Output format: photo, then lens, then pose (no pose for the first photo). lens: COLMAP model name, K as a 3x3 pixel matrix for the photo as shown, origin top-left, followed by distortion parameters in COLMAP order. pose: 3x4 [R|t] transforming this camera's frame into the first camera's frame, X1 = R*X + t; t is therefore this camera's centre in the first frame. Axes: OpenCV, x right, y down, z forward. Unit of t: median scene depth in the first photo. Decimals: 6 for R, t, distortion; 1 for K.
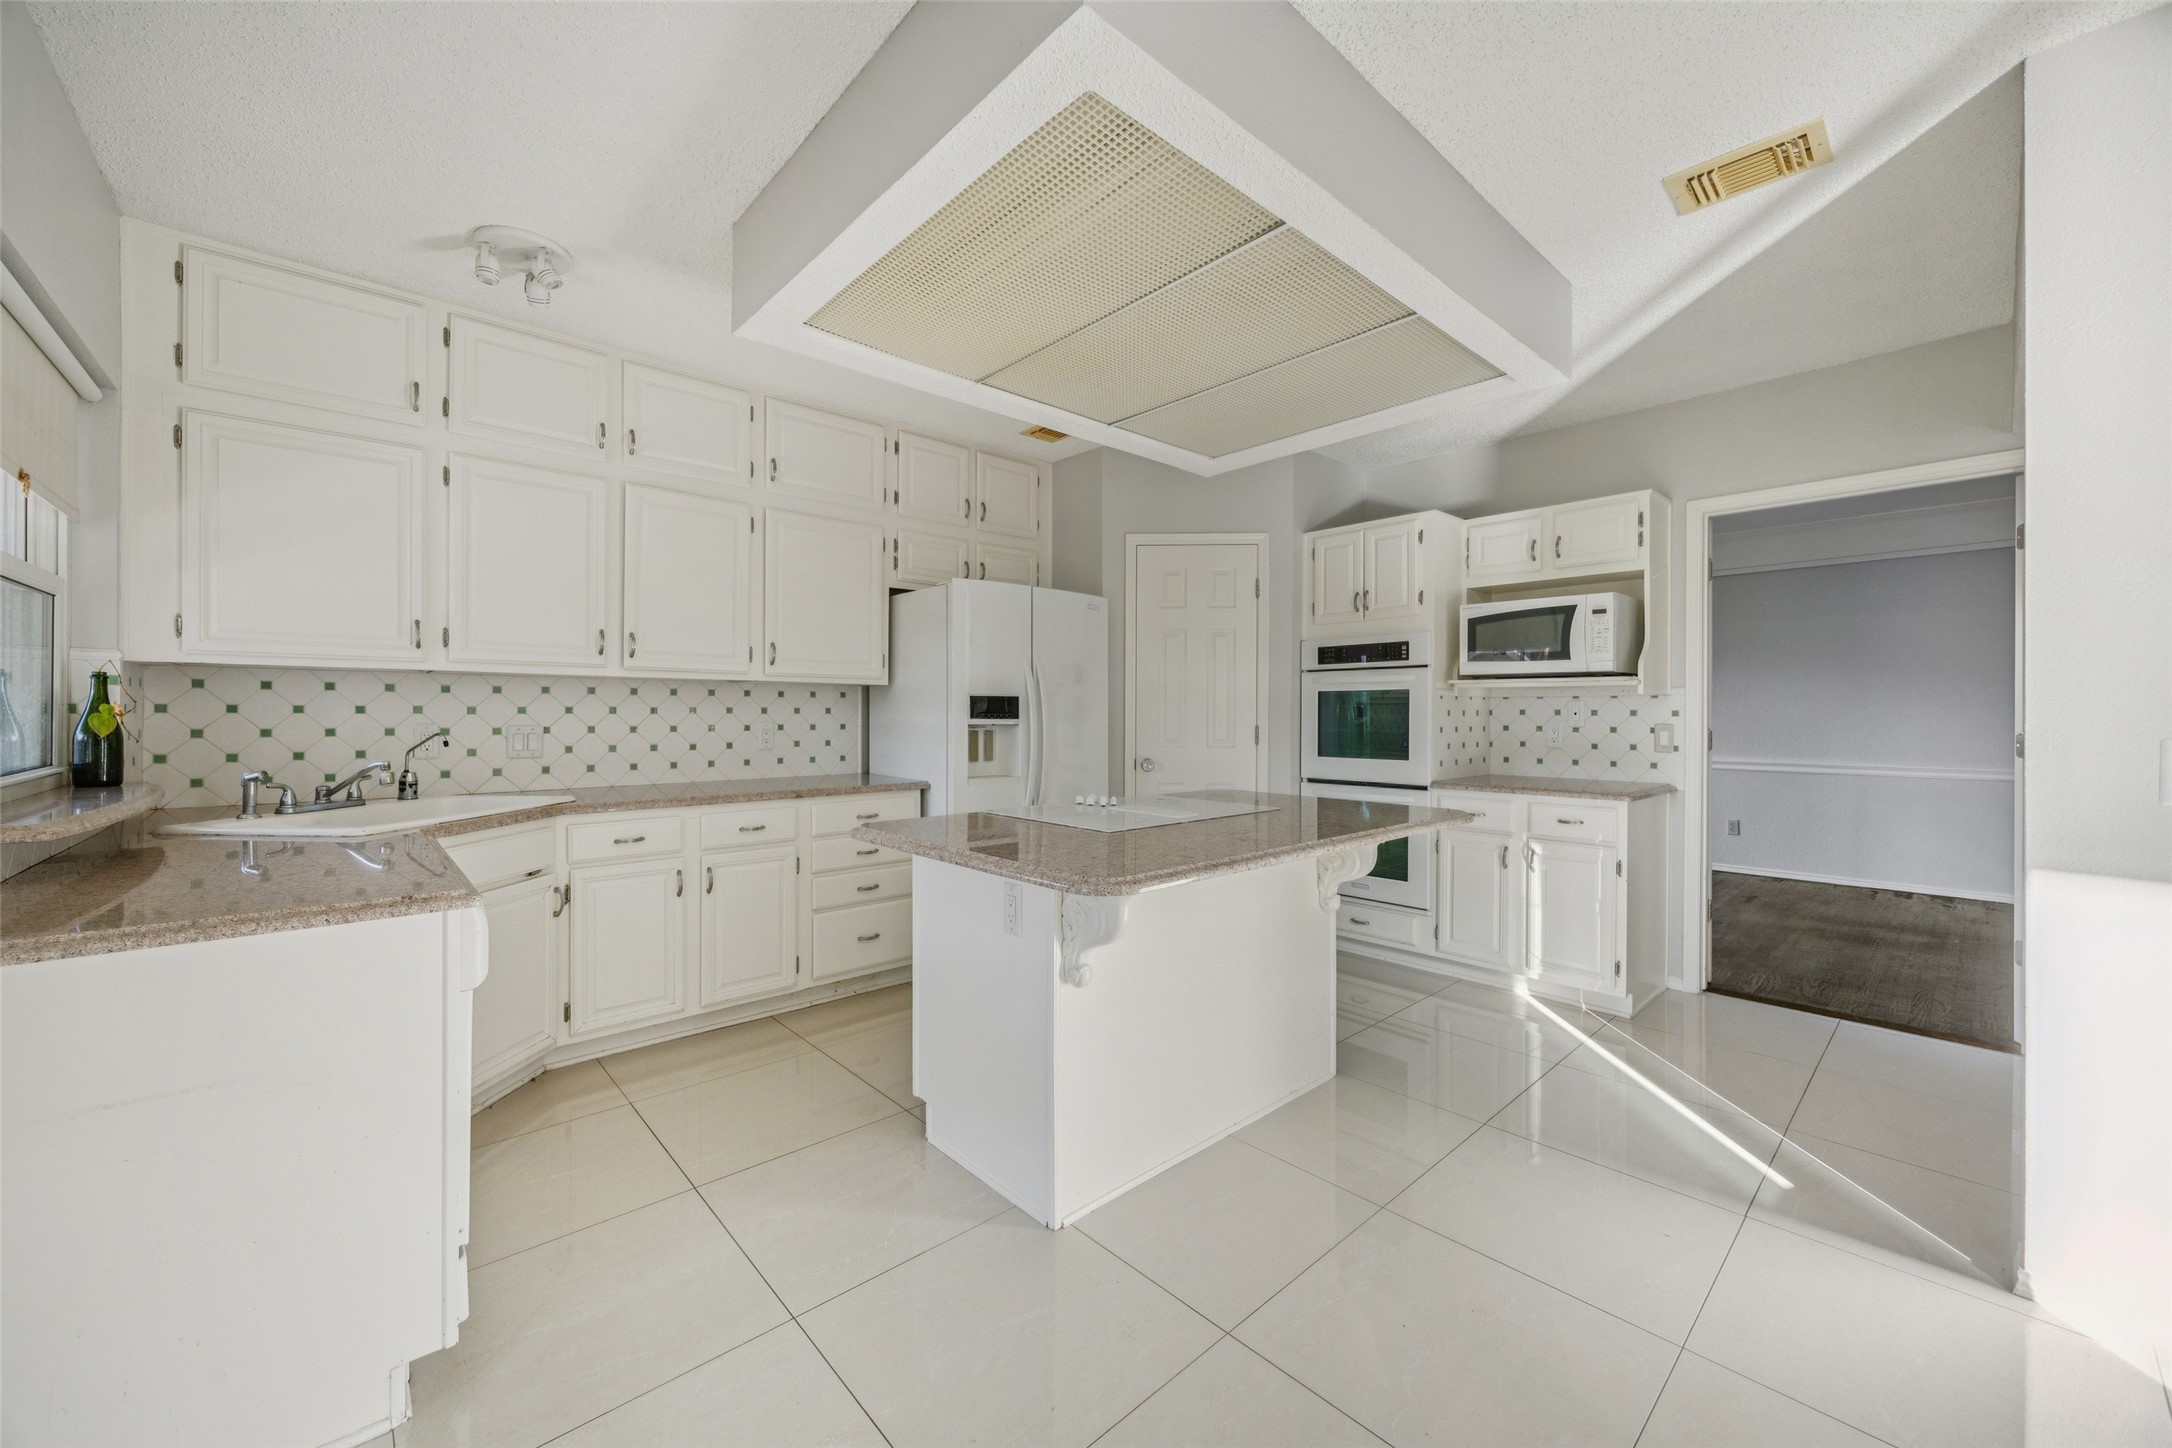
lens RADIAL K [[827.7, 0, 1082.4], [0, 827.7, 712.4], [0, 0, 1]] dist [-0.008356, -0.000090]
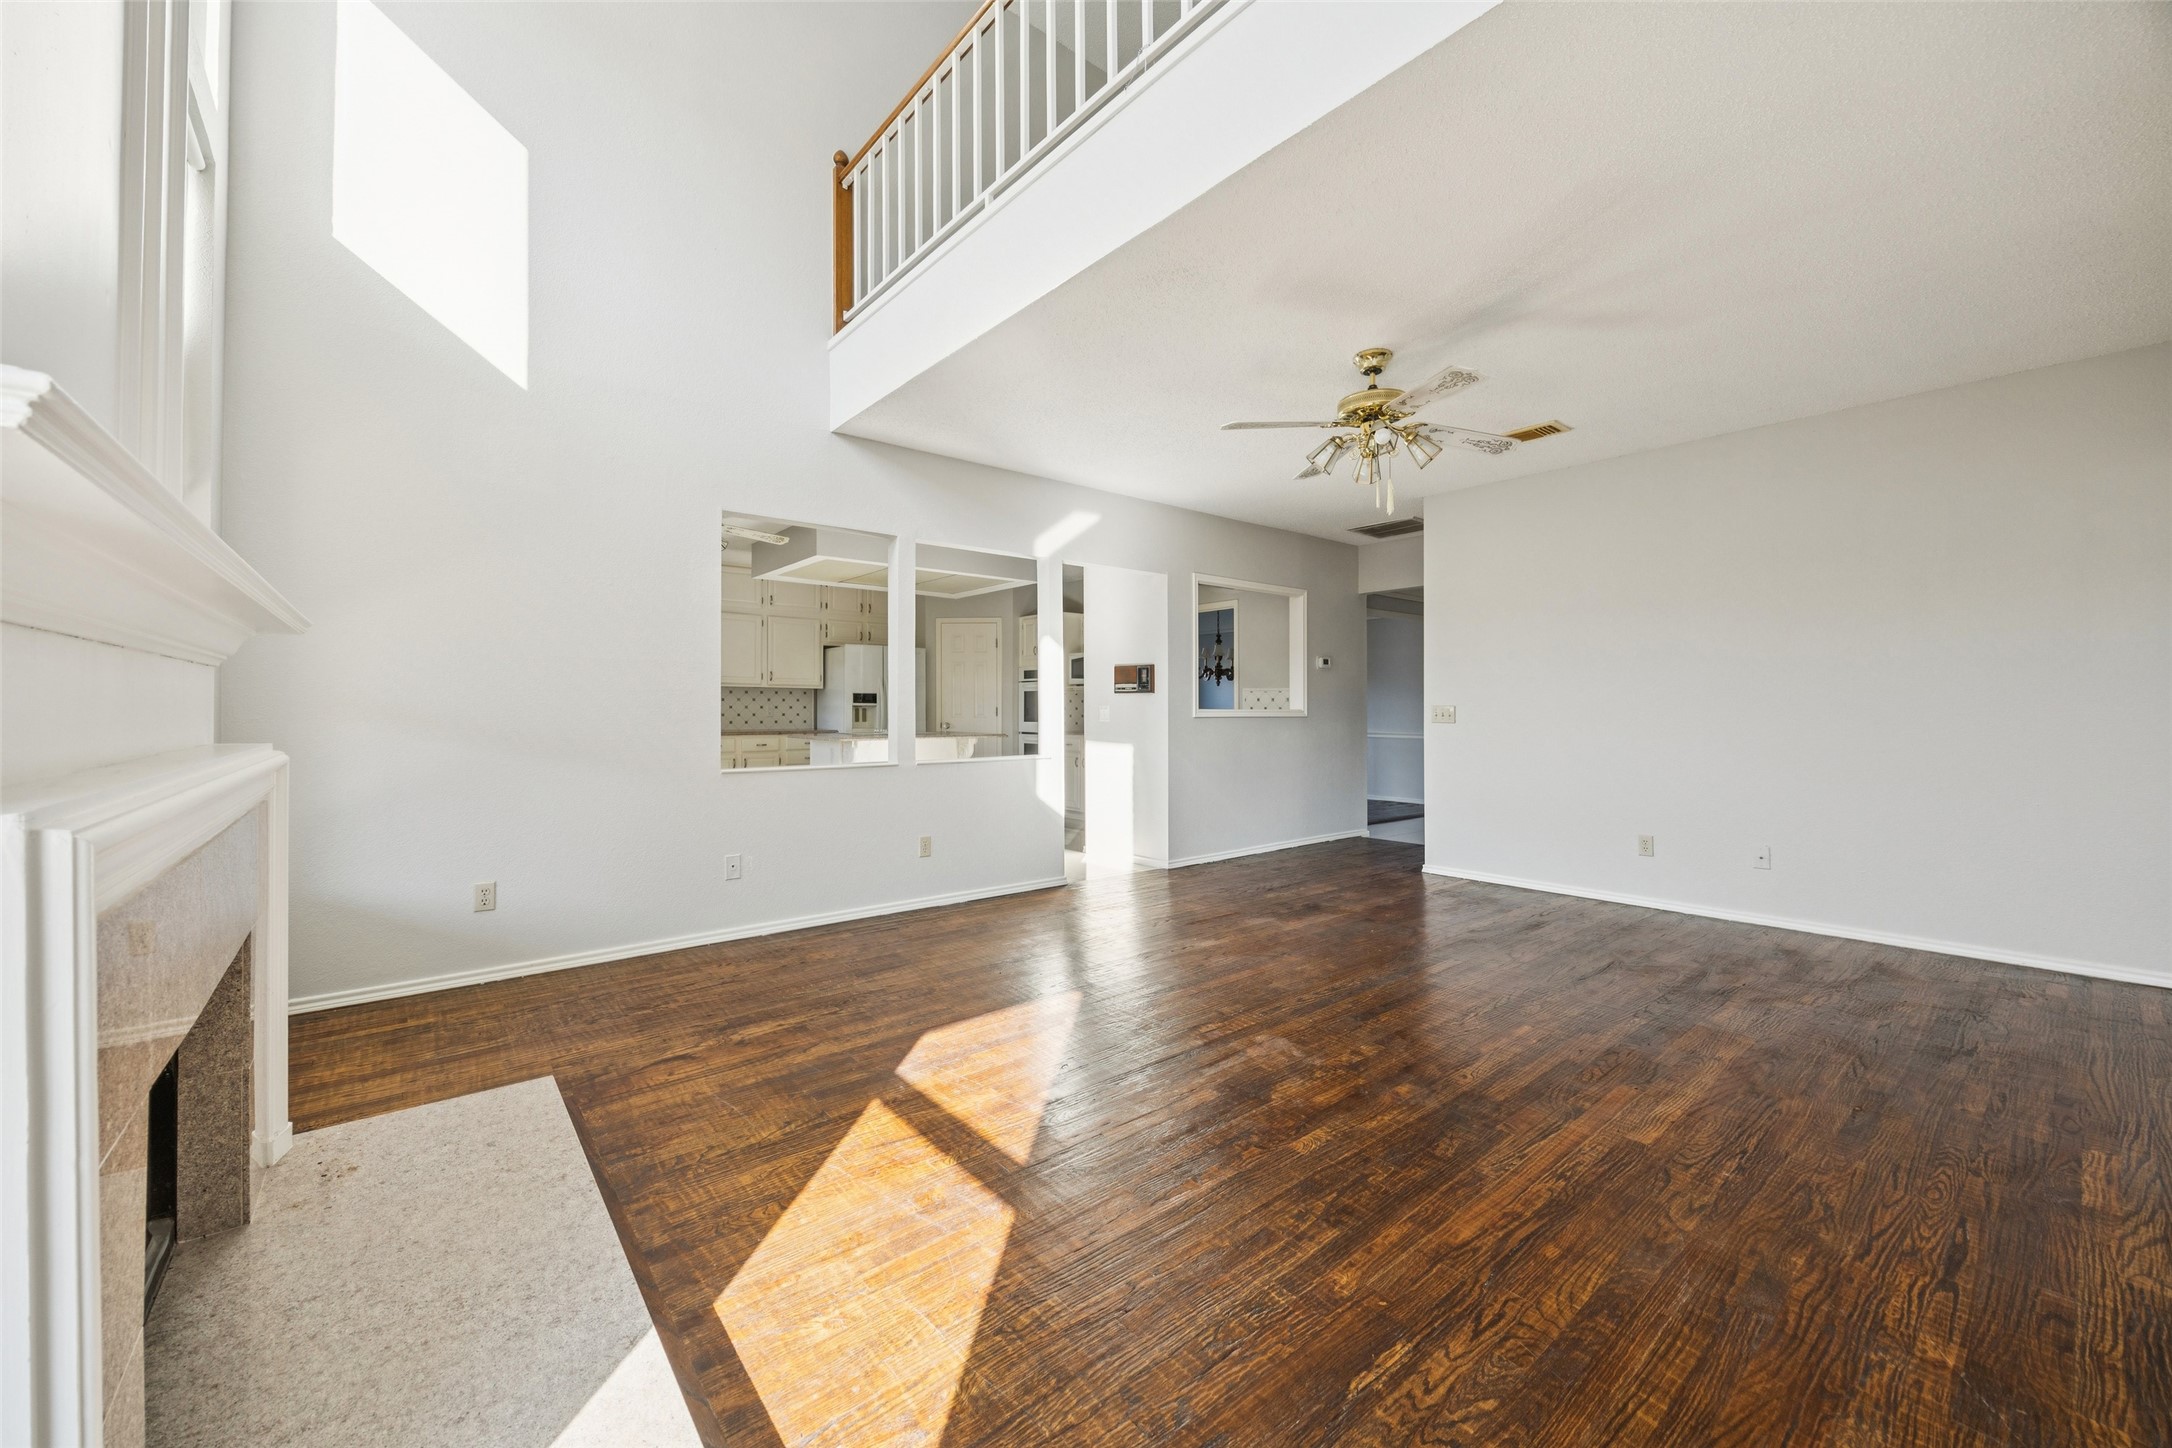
lens RADIAL K [[827.7, 0, 1088.2], [0, 827.7, 716.1], [0, 0, 1]] dist [-0.008356, -0.000090]
pose [[0.999013, 0.001390, -0.044398, 0.604094], [-0.000973, 0.999955, 0.009405, 0.020213], [0.044409, -0.009353, 0.998970, -1.261487]]
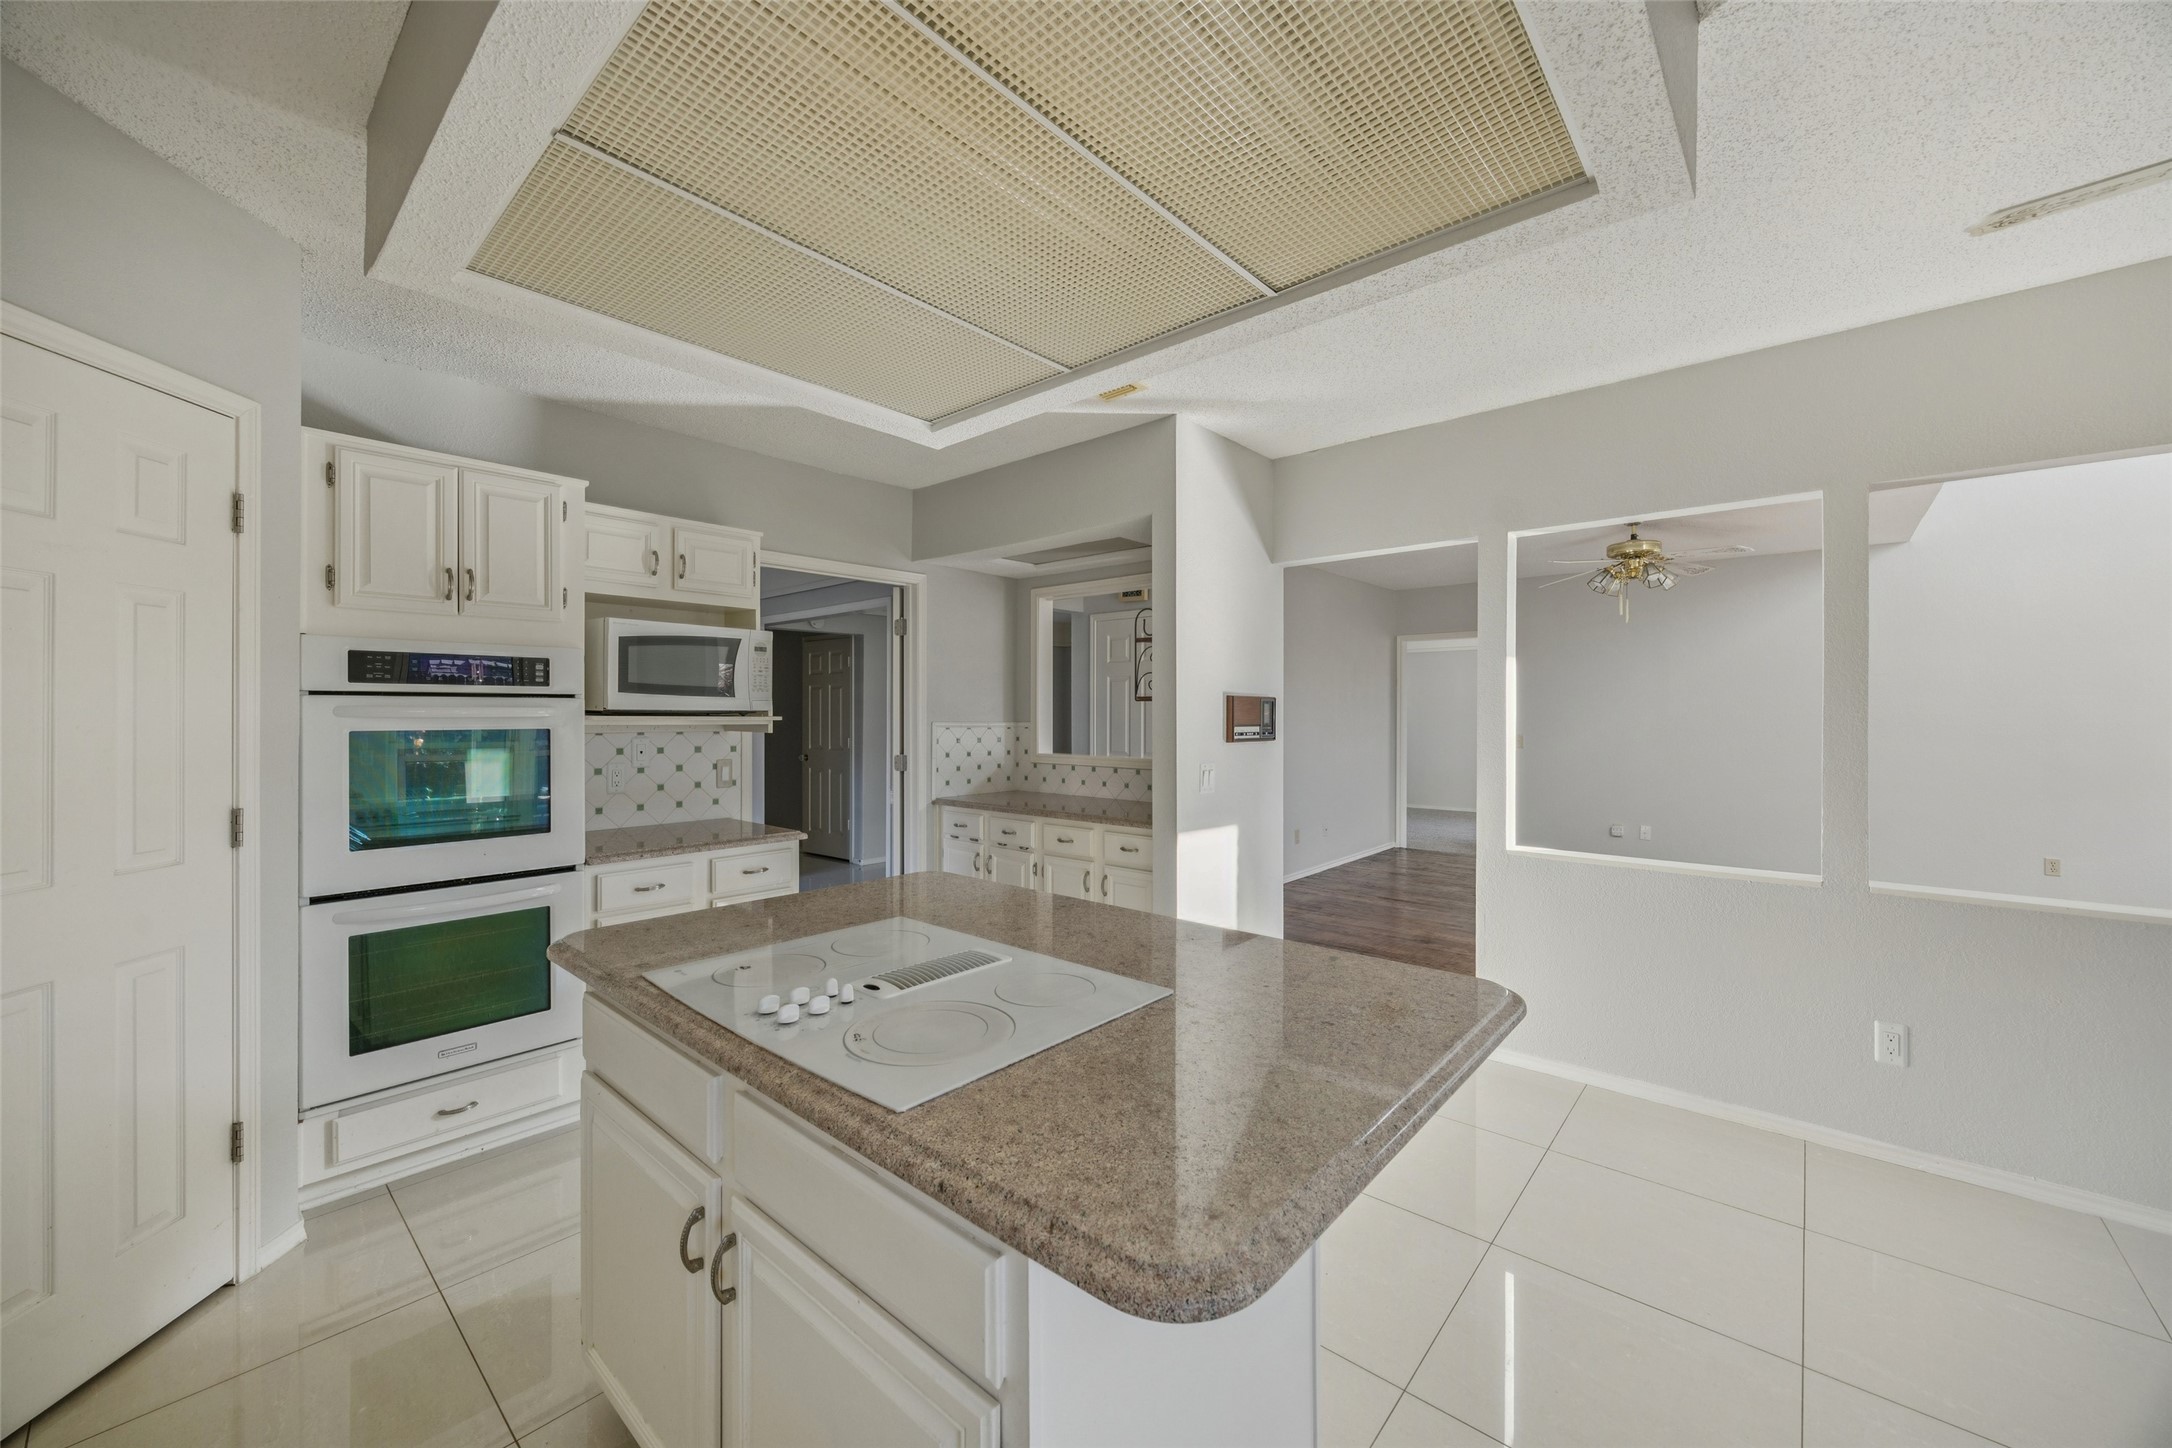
lens RADIAL K [[827.7, 0, 1083.6], [0, 827.7, 717.5], [0, 0, 1]] dist [-0.008356, -0.000090]
pose [[-0.111853, -0.007077, 0.993700, -0.335424], [-0.003153, 0.999972, 0.006766, -0.043431], [-0.993720, -0.002377, -0.111872, 0.638666]]
